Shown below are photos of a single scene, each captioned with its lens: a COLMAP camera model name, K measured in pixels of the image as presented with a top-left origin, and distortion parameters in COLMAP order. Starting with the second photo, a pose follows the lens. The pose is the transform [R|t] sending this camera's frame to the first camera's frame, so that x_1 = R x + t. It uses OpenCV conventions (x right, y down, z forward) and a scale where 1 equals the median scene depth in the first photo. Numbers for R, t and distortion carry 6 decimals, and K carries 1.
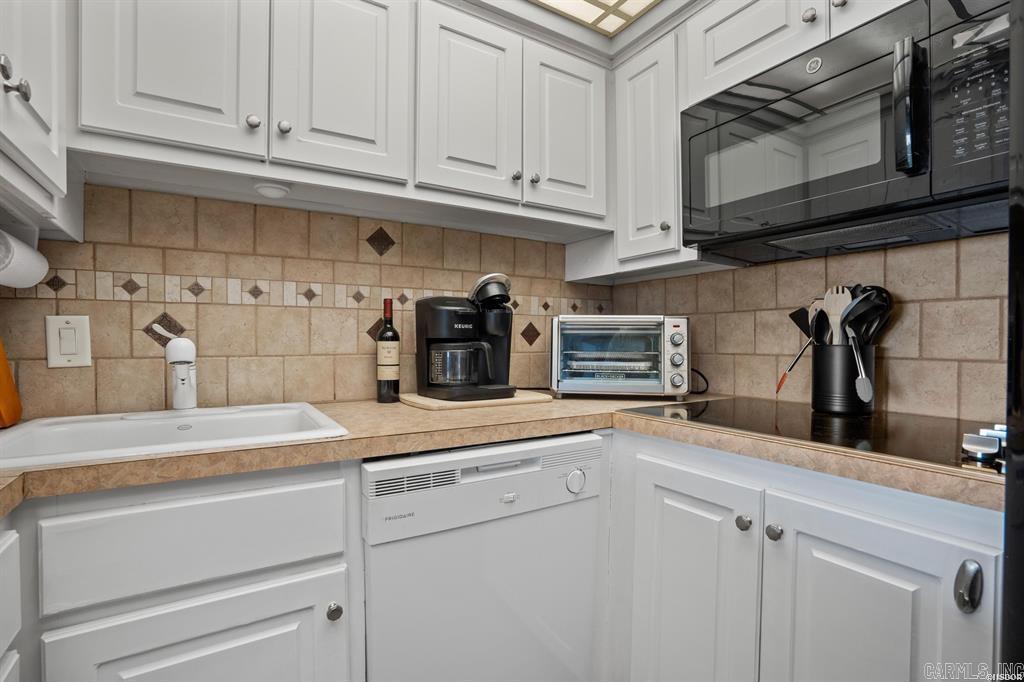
lens RADIAL K [[482.5, 0, 512.3], [0, 482.5, 346.0], [0, 0, 1]] dist [-0.054212, 0.022372]
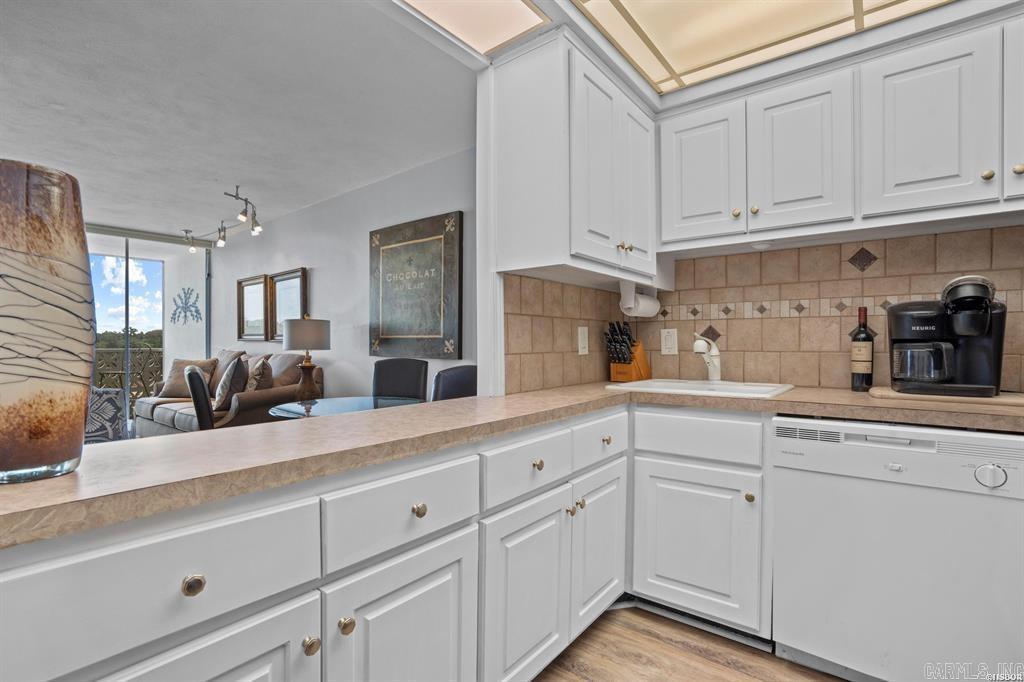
lens RADIAL K [[482.5, 0, 512.3], [0, 482.5, 346.0], [0, 0, 1]] dist [-0.054212, 0.022372]
pose [[0.346851, 0.007350, -0.937891, 0.588828], [-0.008125, 0.999955, 0.004831, 0.002656], [0.937885, 0.005945, 0.346895, -0.266048]]
